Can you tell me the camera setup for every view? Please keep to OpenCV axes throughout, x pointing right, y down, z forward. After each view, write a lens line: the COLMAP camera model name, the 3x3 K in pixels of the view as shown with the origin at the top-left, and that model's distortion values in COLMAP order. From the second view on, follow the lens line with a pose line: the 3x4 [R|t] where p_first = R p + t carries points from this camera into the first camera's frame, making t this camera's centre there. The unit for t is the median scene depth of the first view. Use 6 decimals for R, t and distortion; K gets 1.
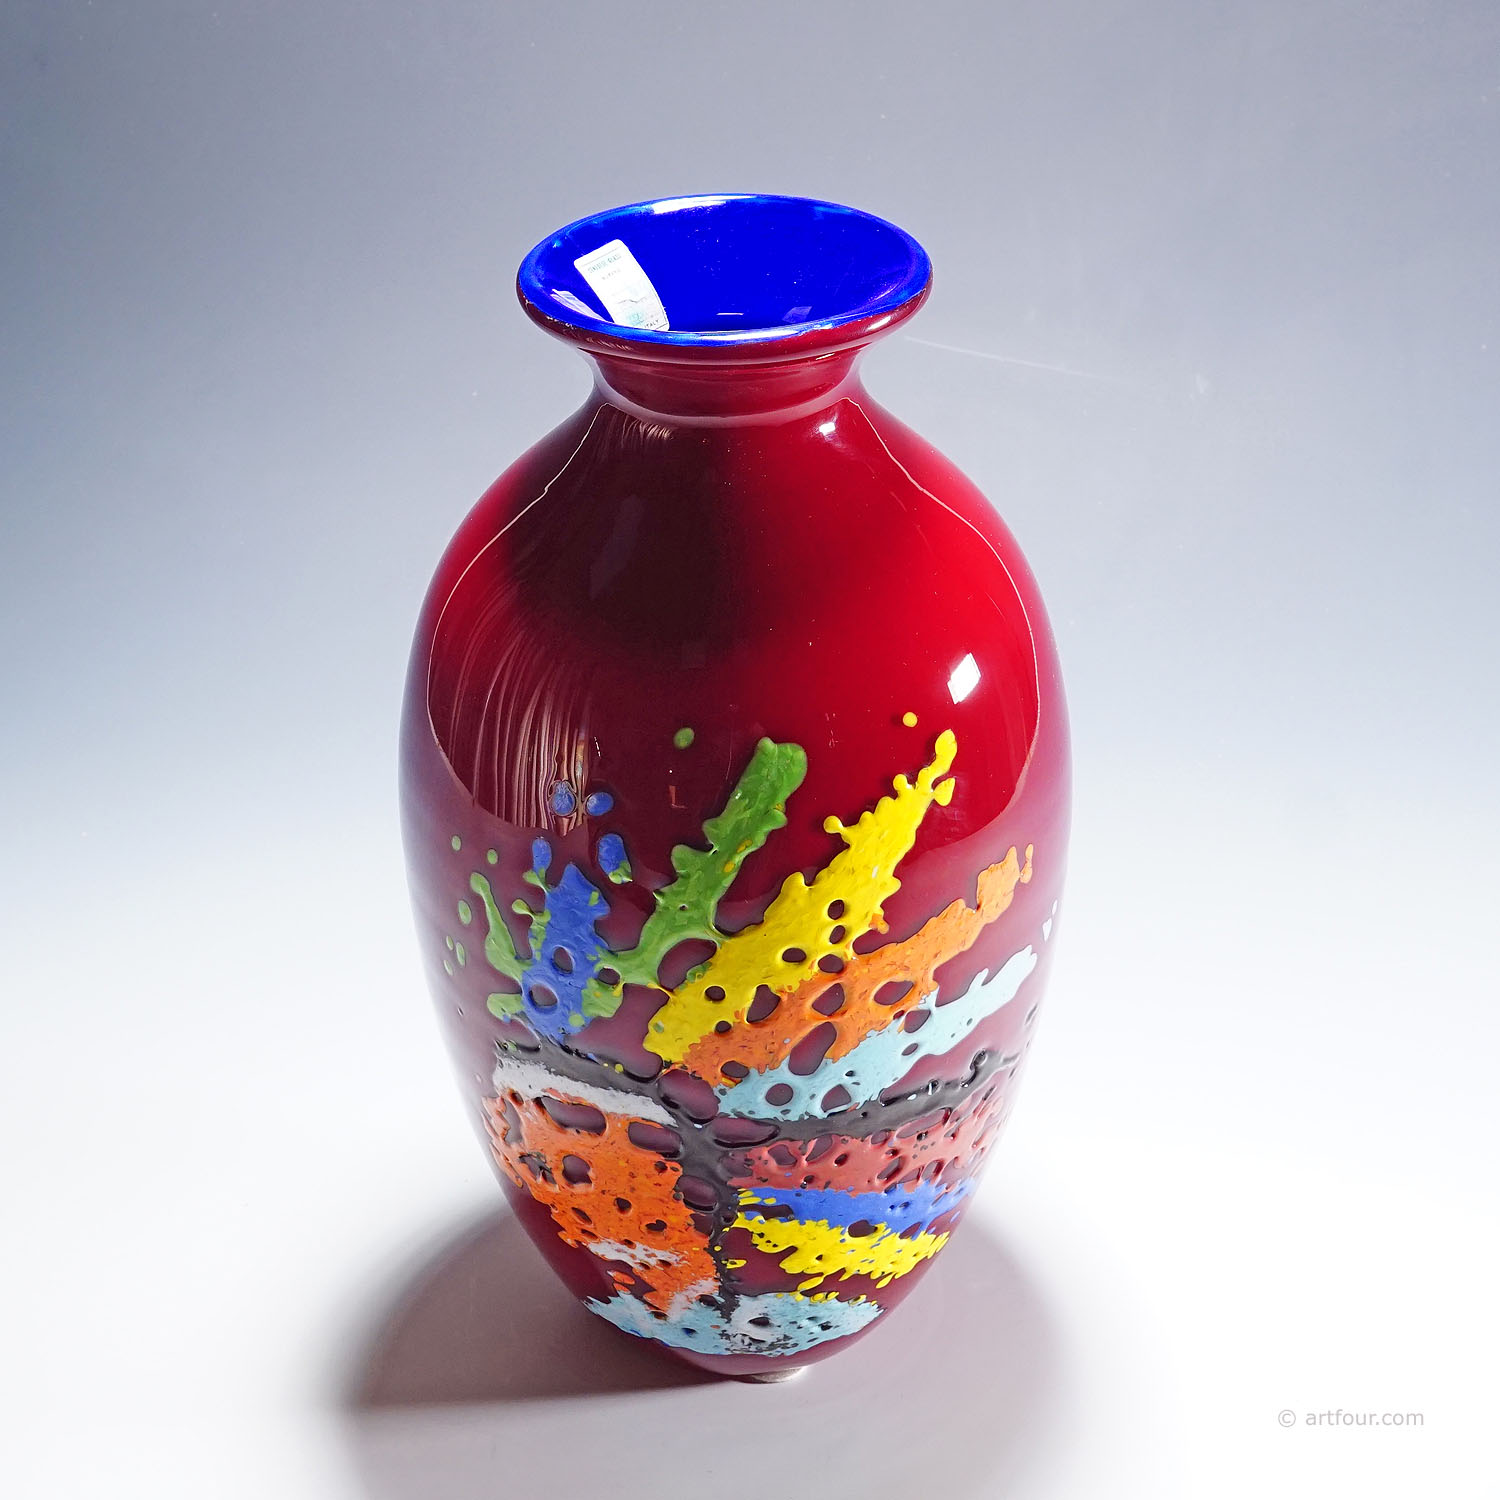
lens RADIAL K [[3785.2, 0, 751.3], [0, 3785.2, 737.2], [0, 0, 1]] dist [0.076144, 0.000000]
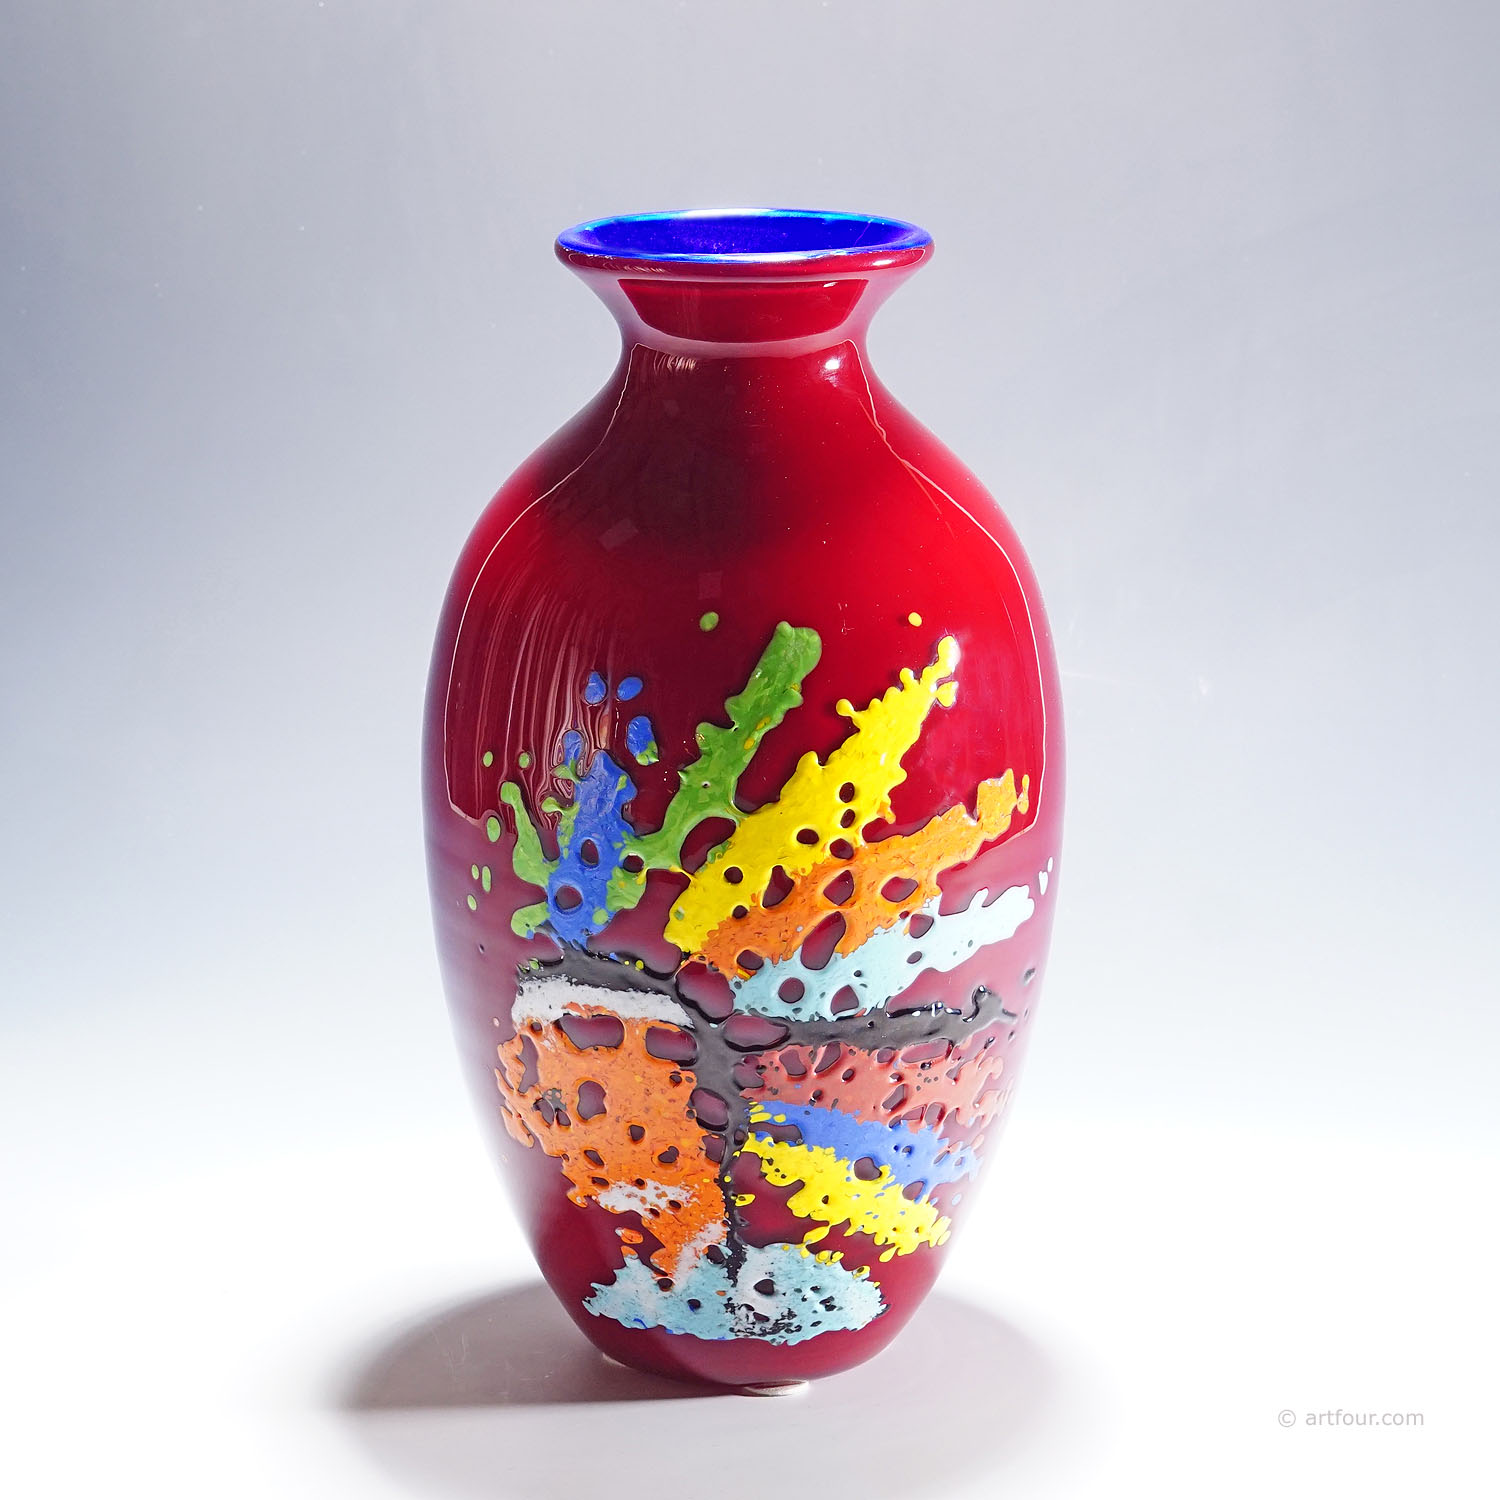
lens RADIAL K [[5950.8, 0, 738.7], [0, 5950.8, 756.0], [0, 0, 1]] dist [0.990044, 0.000000]
pose [[0.999595, 0.010694, 0.026356, -0.051578], [-0.003268, 0.963677, -0.267050, 0.473557], [-0.028254, 0.266856, 0.963322, -0.615104]]
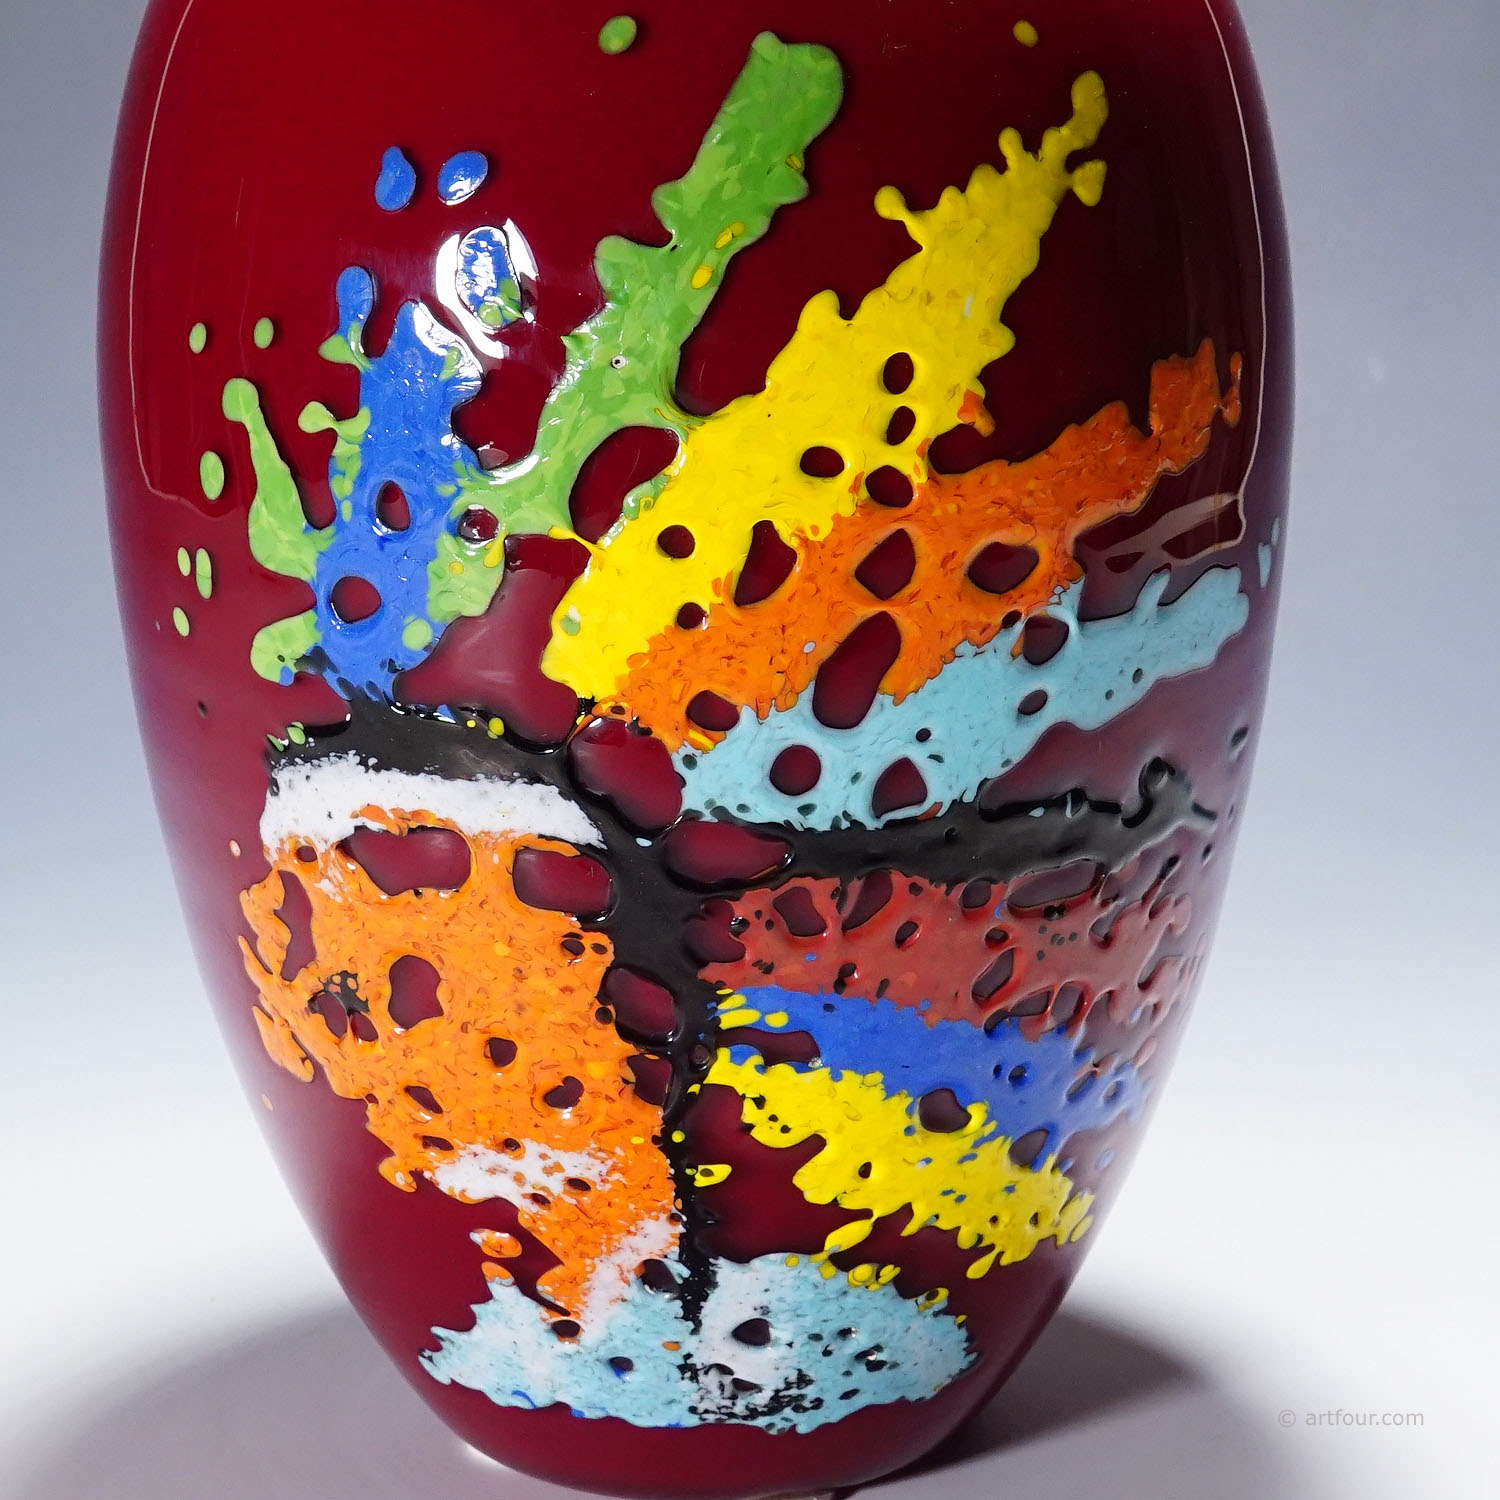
lens RADIAL K [[4953.5, 0, 740.7], [0, 4953.5, 754.4], [0, 0, 1]] dist [-0.089158, 0.000000]
pose [[0.999462, -0.009460, 0.031394, -0.022248], [0.017240, 0.966066, -0.257719, 0.272552], [-0.027891, 0.258121, 0.965710, 0.319368]]
